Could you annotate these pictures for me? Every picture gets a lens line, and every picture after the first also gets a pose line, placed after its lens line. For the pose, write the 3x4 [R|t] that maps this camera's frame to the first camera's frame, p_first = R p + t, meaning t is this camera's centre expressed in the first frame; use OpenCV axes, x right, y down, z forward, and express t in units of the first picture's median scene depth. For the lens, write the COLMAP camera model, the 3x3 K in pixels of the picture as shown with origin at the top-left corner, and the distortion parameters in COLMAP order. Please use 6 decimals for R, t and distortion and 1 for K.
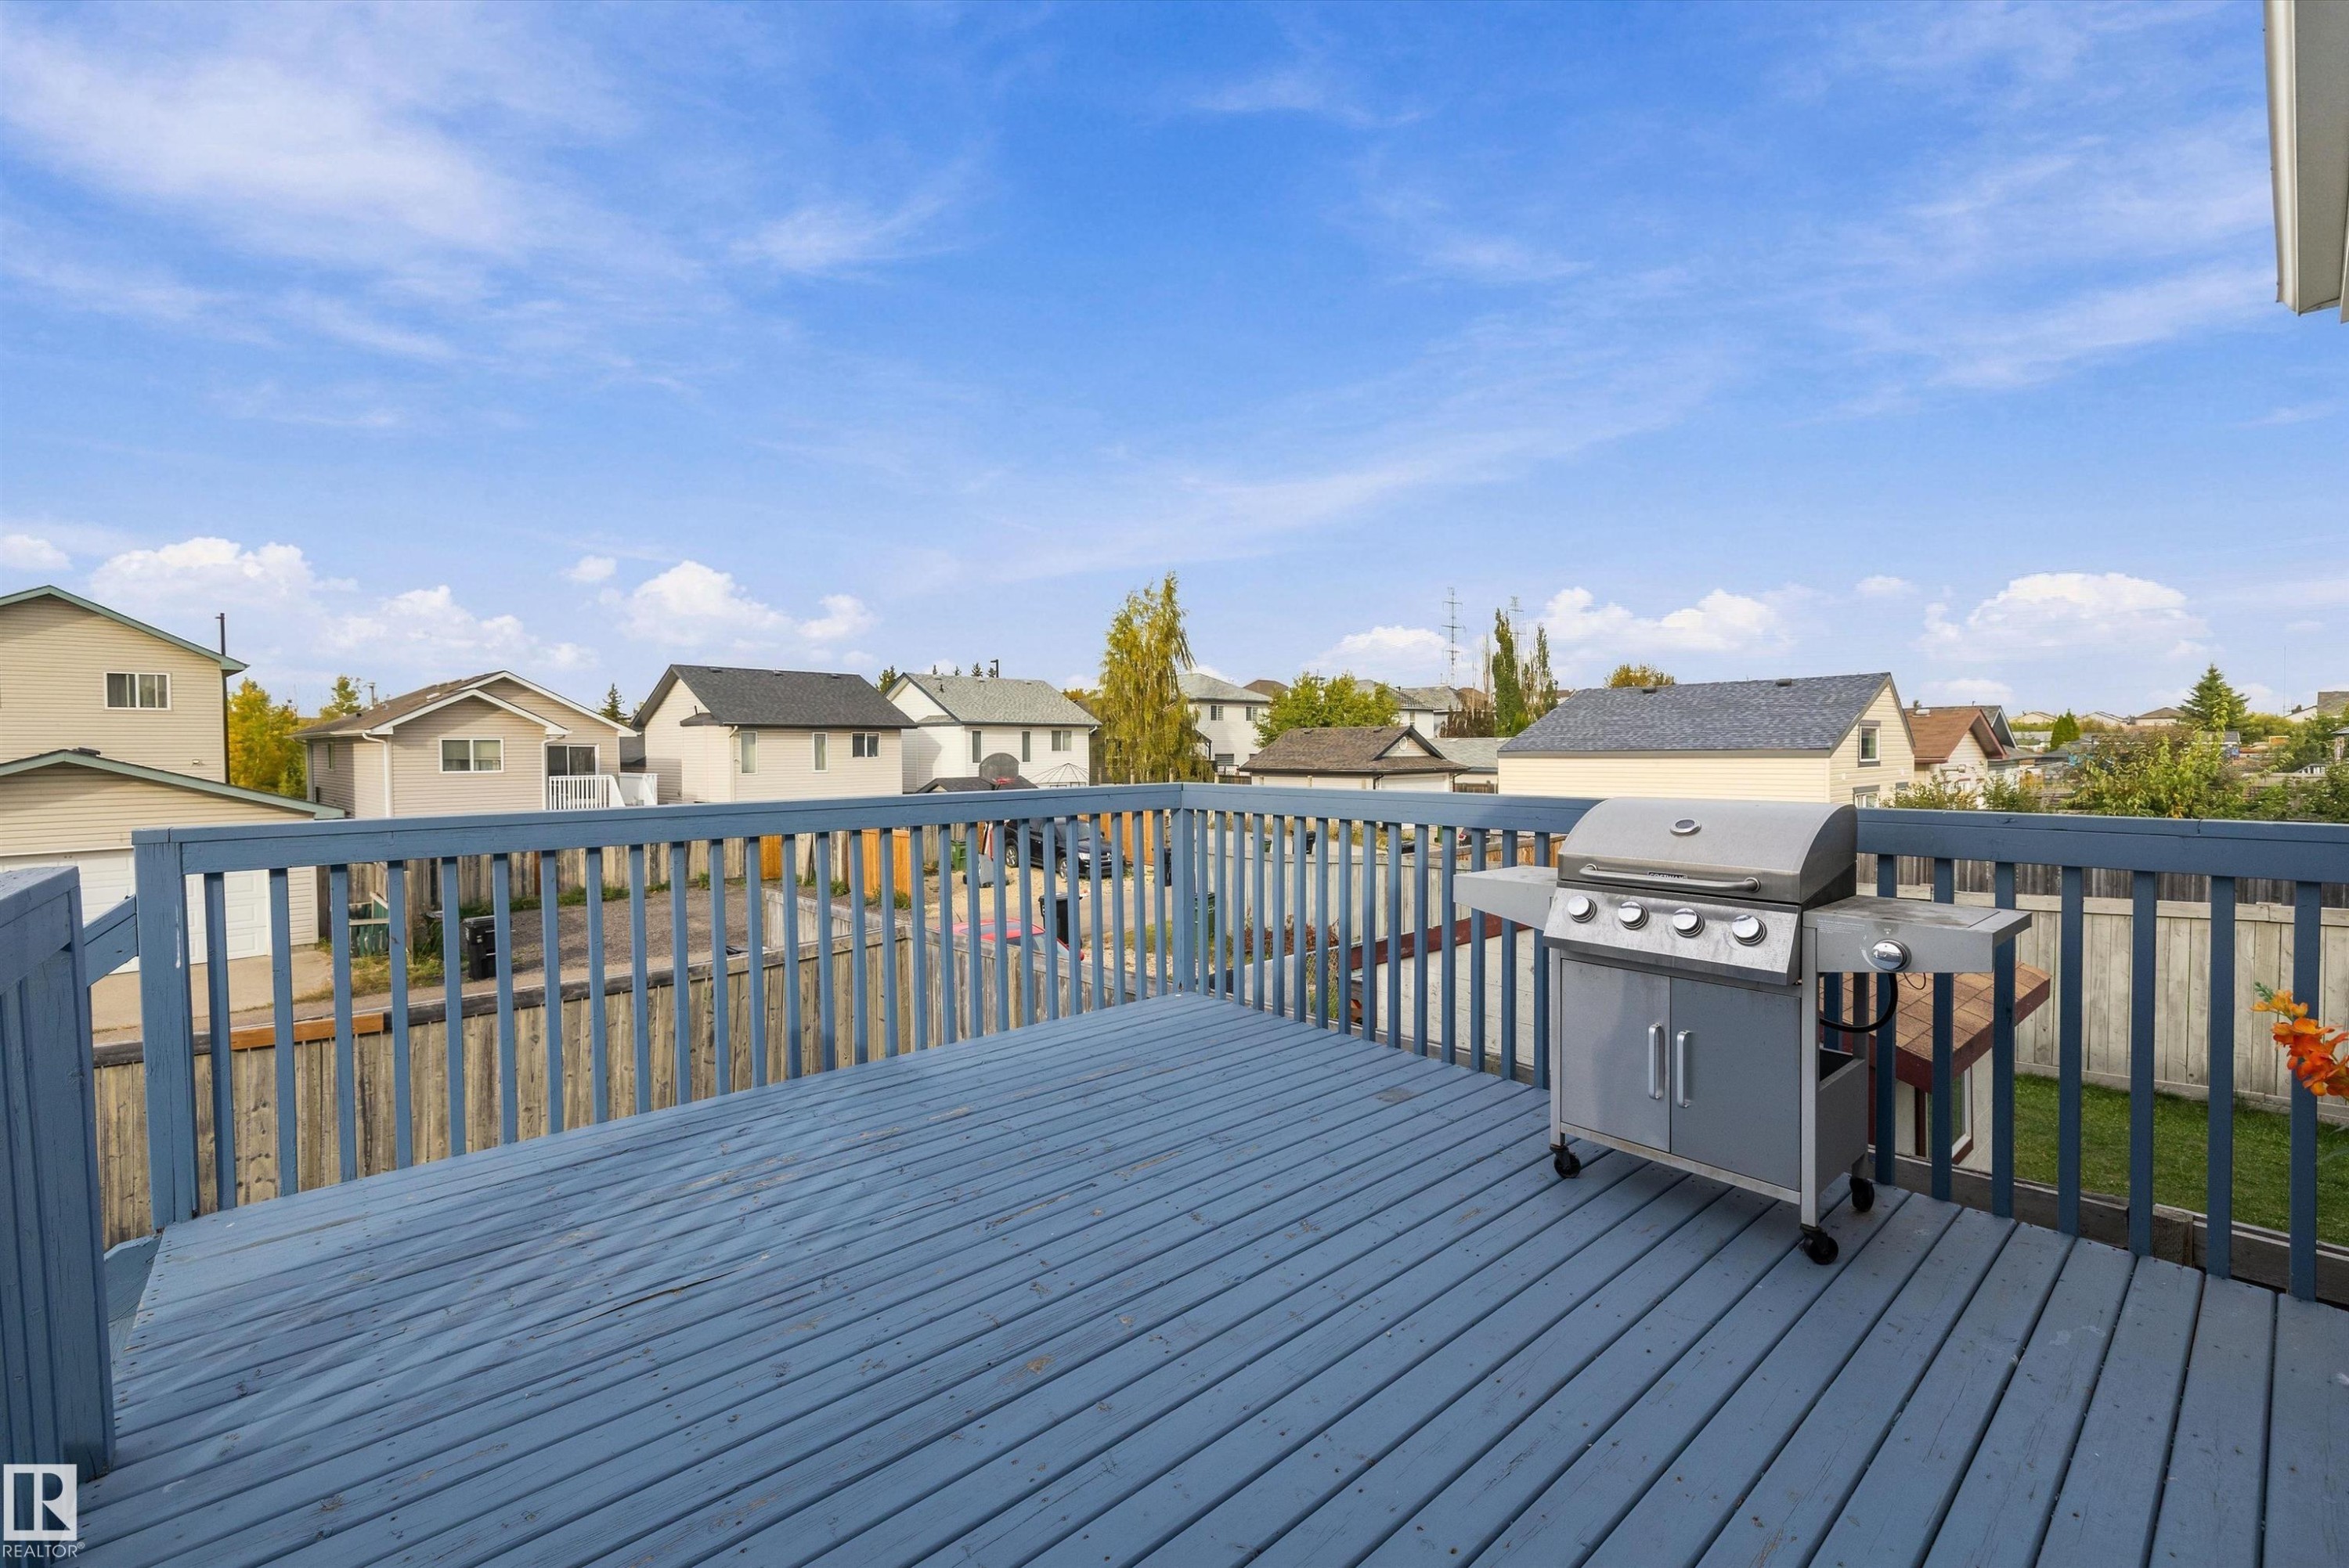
lens RADIAL K [[991.3, 0, 1178.8], [0, 991.3, 767.5], [0, 0, 1]] dist [0.000672, 0.000852]
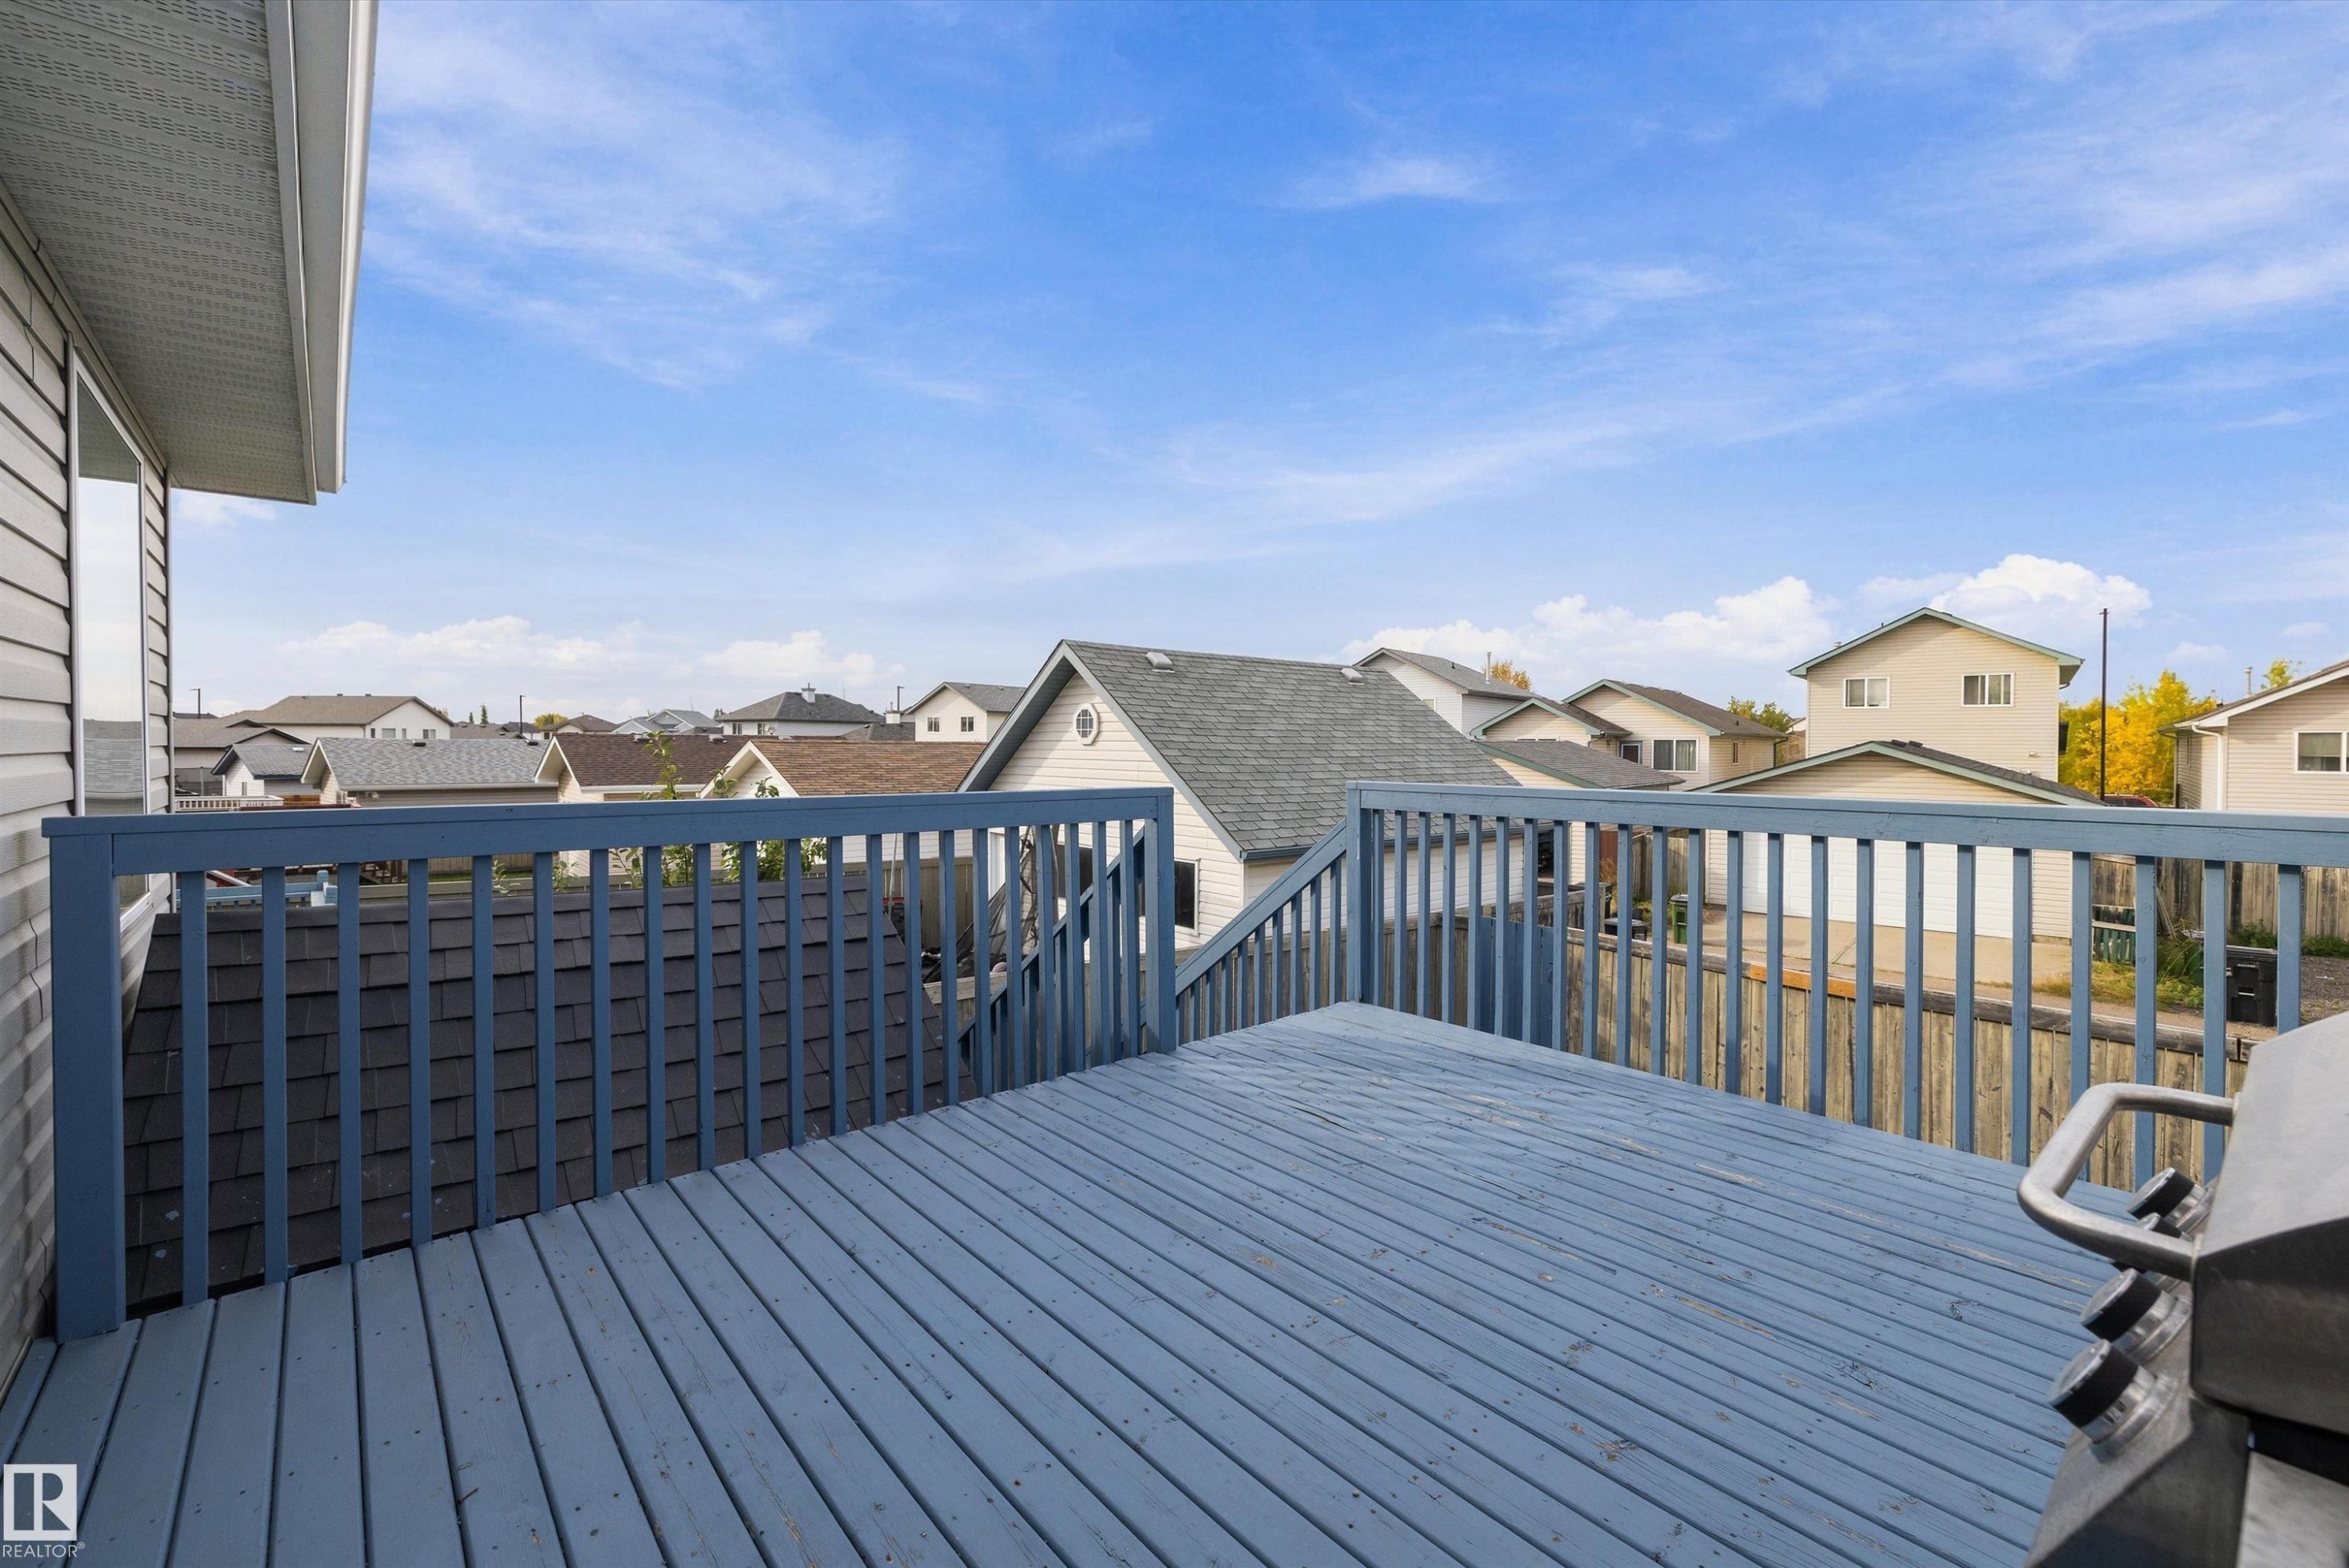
lens RADIAL K [[991.3, 0, 1169.6], [0, 991.3, 766.3], [0, 0, 1]] dist [0.000672, 0.000852]
pose [[-0.009666, 0.031790, -0.999448, 0.675250], [-0.026574, 0.999133, 0.032037, -0.011985], [0.999600, 0.026869, -0.008813, 0.588035]]
